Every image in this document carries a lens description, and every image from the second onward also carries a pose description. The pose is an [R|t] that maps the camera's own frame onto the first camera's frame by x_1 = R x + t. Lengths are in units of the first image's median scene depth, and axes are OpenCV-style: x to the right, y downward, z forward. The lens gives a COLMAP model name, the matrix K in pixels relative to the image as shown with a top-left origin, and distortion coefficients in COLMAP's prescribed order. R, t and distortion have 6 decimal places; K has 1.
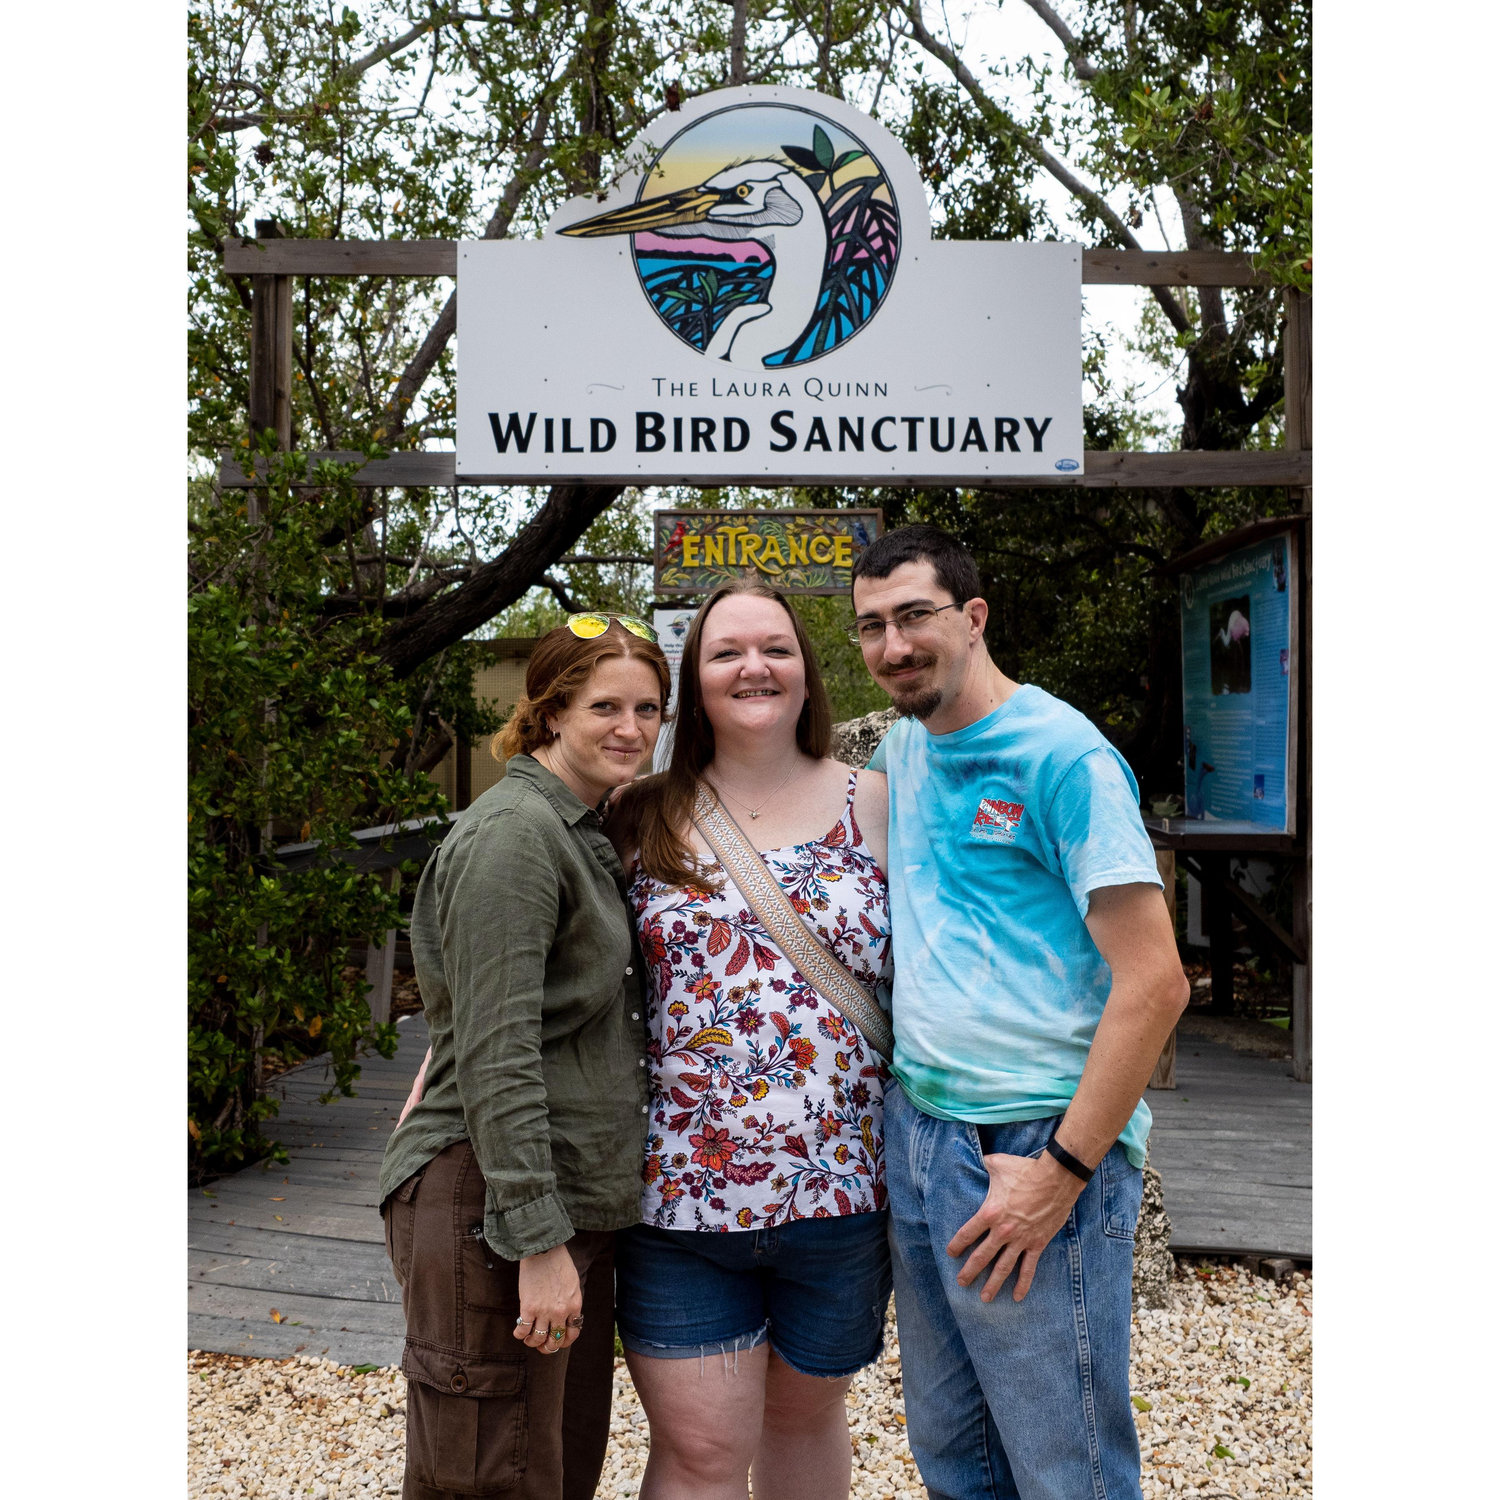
lens RADIAL K [[2744.6, 0, 750.0], [0, 2744.6, 750.0], [0, 0, 1]] dist [0.159057, -0.017937]
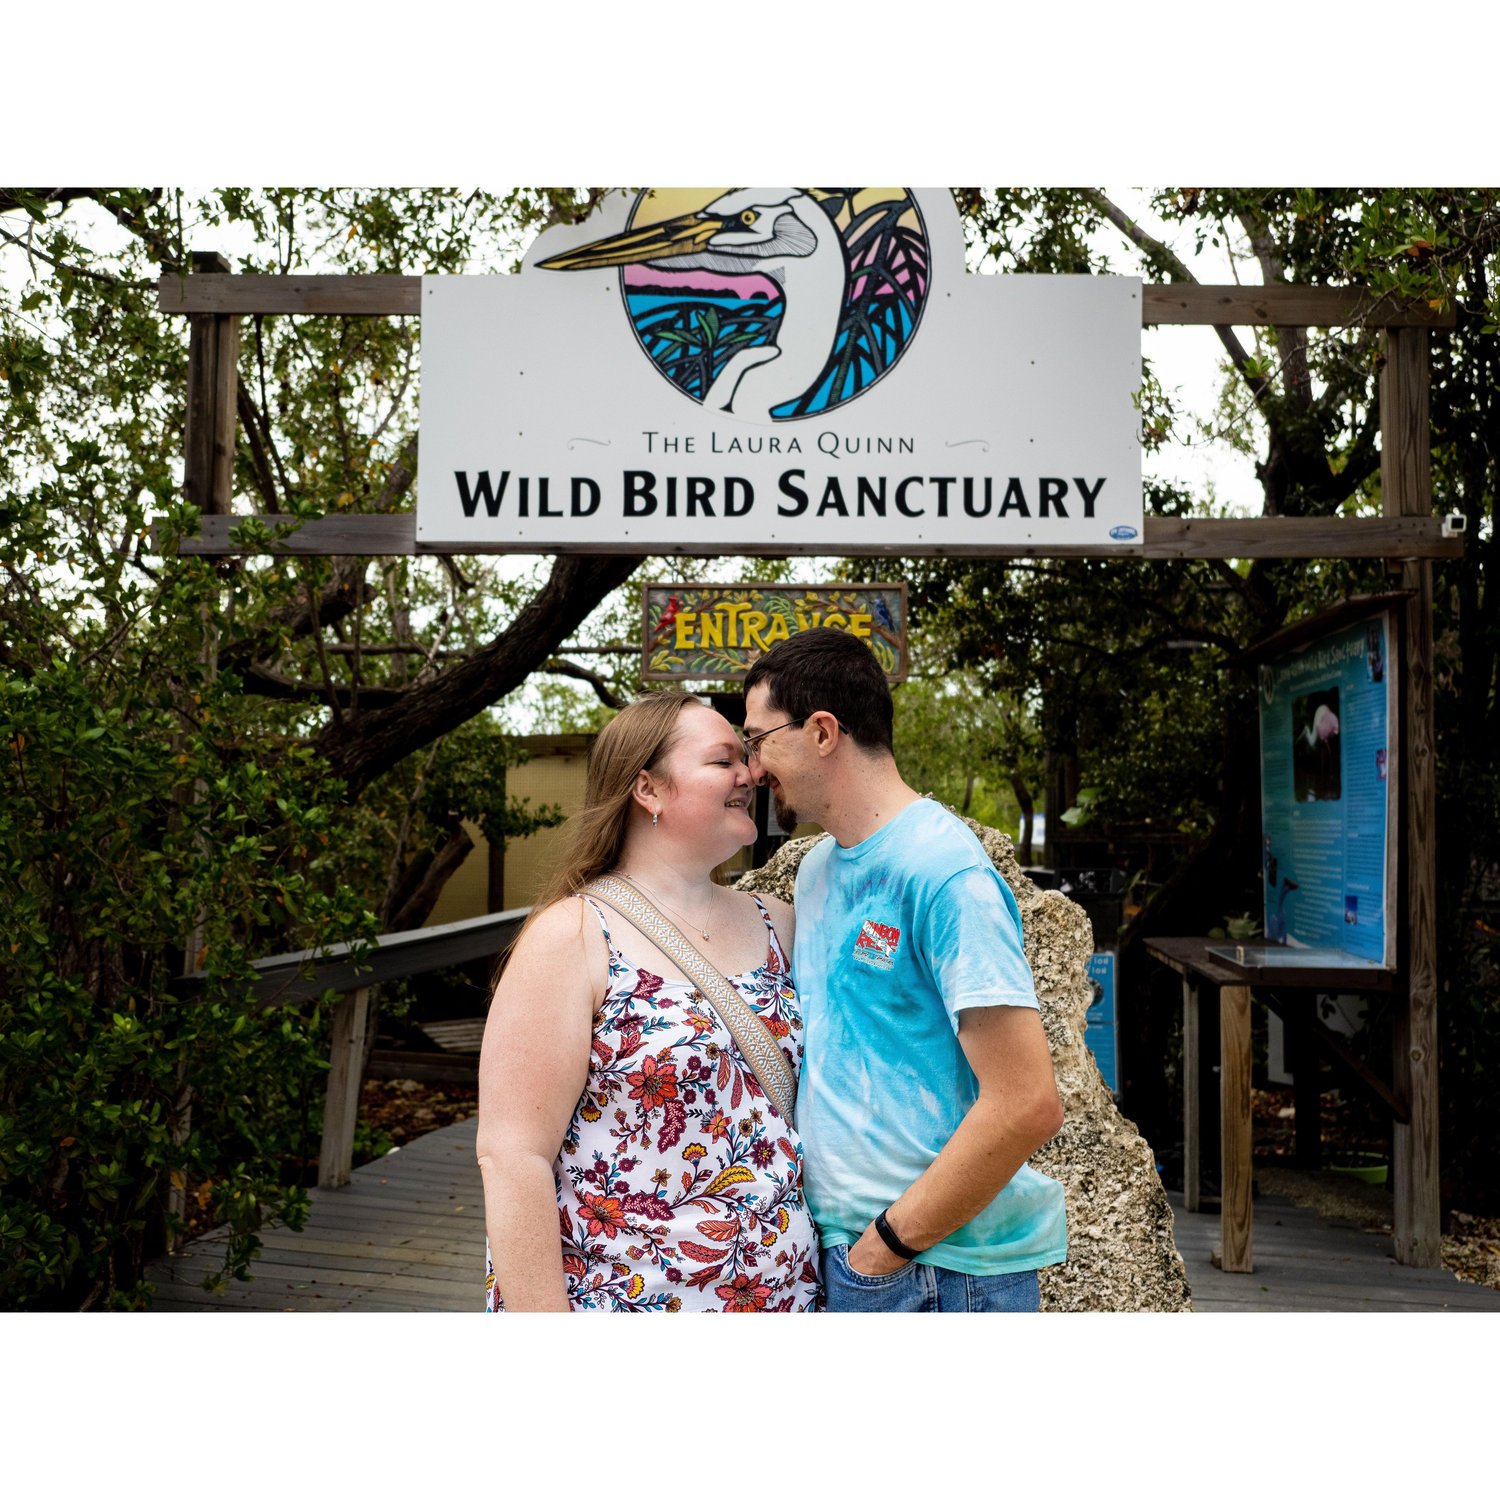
lens RADIAL K [[2617.0, 0, 750.0], [0, 2617.0, 750.0], [0, 0, 1]] dist [0.189209, -0.219189]
pose [[0.999206, 0.007109, -0.039203, 0.031438], [-0.008709, 0.999129, -0.040808, -0.001592], [0.038878, 0.041117, 0.998398, 0.180832]]
